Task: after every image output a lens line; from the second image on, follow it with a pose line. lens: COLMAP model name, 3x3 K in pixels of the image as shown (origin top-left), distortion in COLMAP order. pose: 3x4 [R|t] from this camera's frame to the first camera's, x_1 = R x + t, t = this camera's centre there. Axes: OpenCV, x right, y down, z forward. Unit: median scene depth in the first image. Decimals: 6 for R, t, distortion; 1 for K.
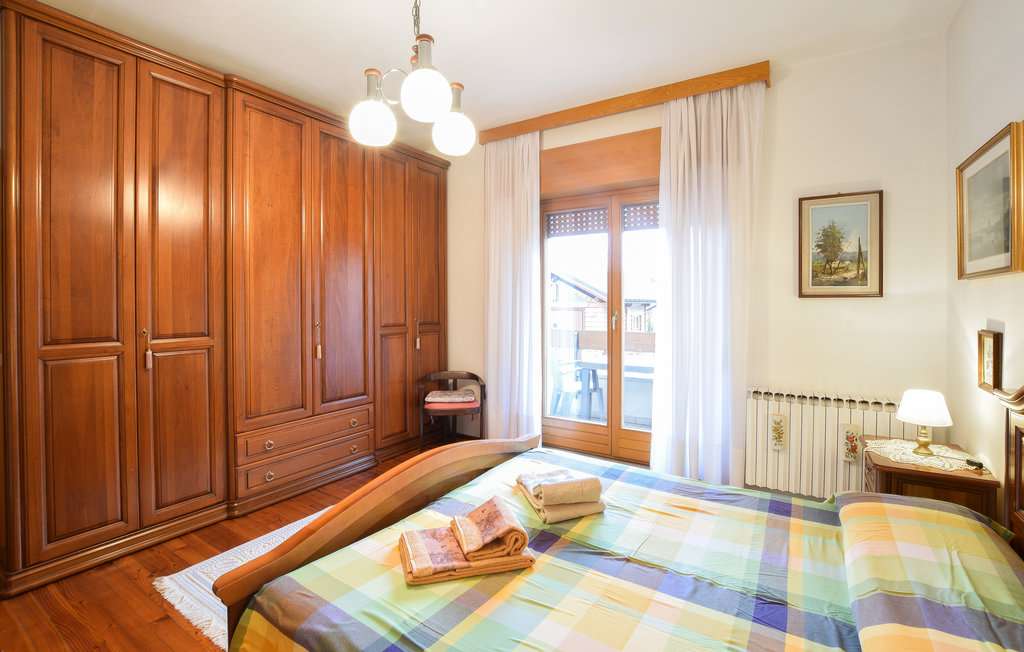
lens RADIAL K [[454.1, 0, 513.0], [0, 454.1, 305.6], [0, 0, 1]] dist [-0.032519, 0.004406]
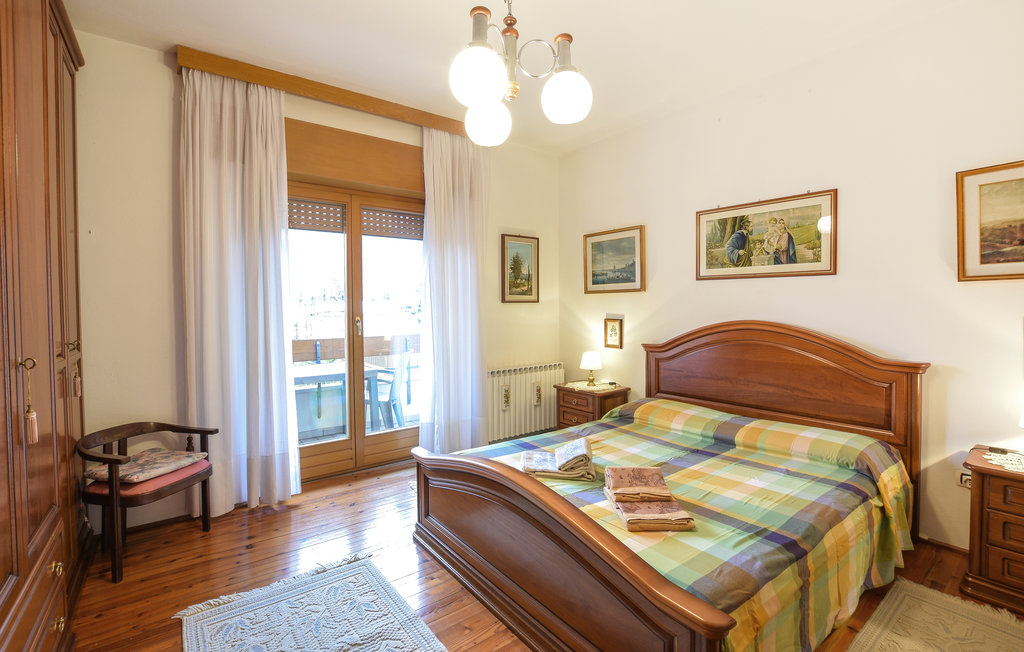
lens RADIAL K [[449.2, 0, 508.7], [0, 449.2, 316.7], [0, 0, 1]] dist [-0.029684, 0.000428]
pose [[0.349497, -0.024460, 0.936618, -0.734988], [0.015725, 0.999671, 0.020239, -0.002350], [-0.936805, 0.007655, 0.349767, 0.493064]]
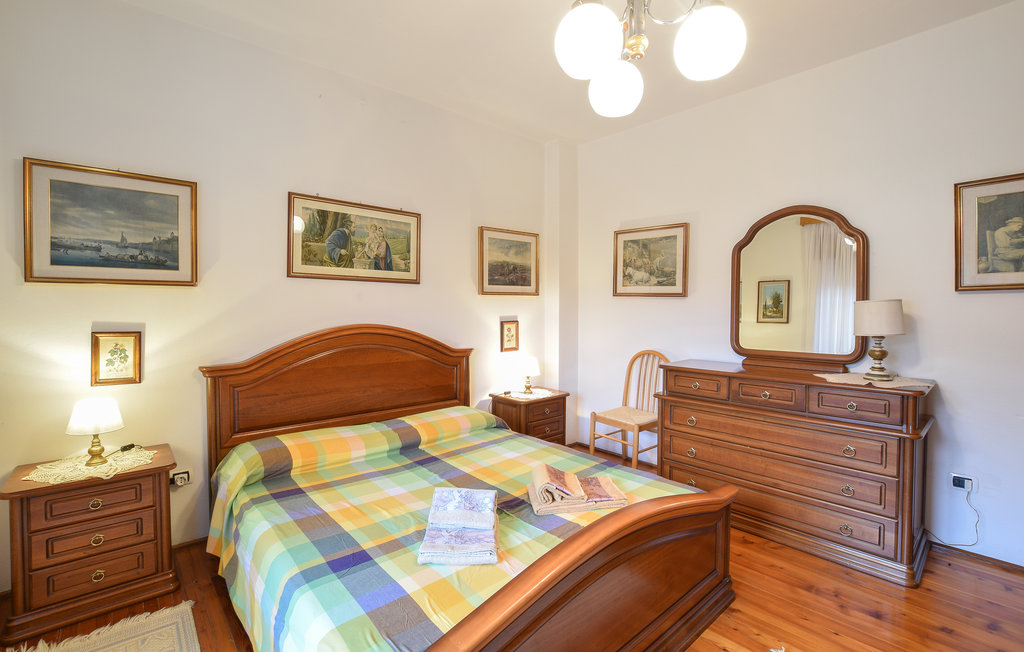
lens RADIAL K [[449.2, 0, 508.7], [0, 449.2, 316.7], [0, 0, 1]] dist [-0.029684, 0.000428]
pose [[-0.960284, -0.011223, 0.278799, -0.148543], [-0.002911, 0.999539, 0.030210, -0.012989], [-0.279009, 0.028198, -0.959874, 1.240747]]
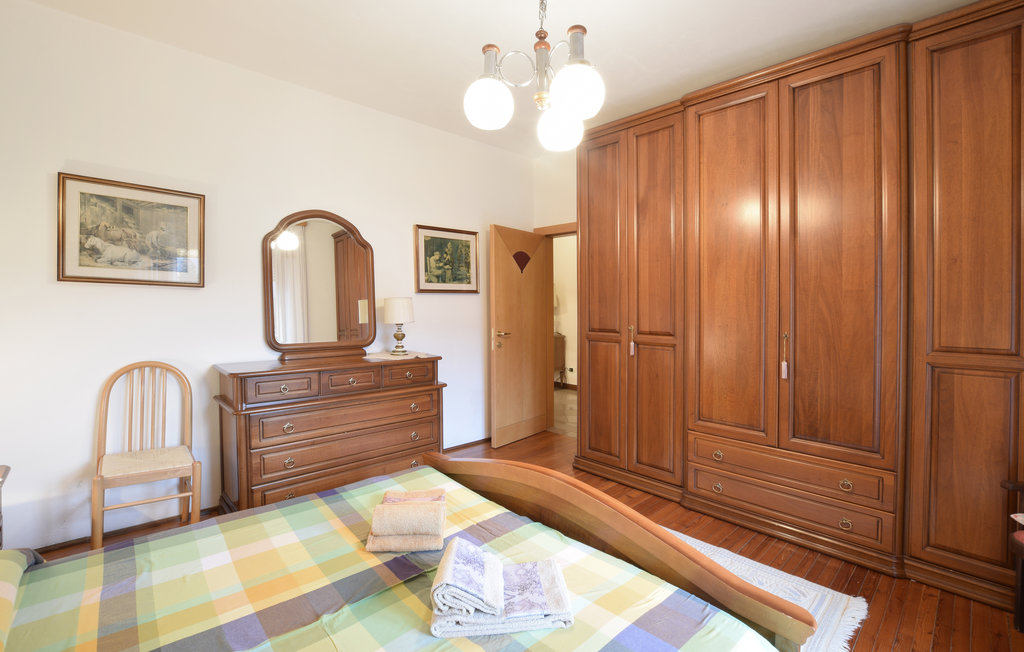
lens RADIAL K [[449.2, 0, 508.7], [0, 449.2, 316.7], [0, 0, 1]] dist [-0.029684, 0.000428]
pose [[-0.252697, 0.015161, -0.967427, 0.495157], [-0.015034, 0.999695, 0.019593, 0.002174], [0.967429, 0.019495, -0.252392, 0.814503]]
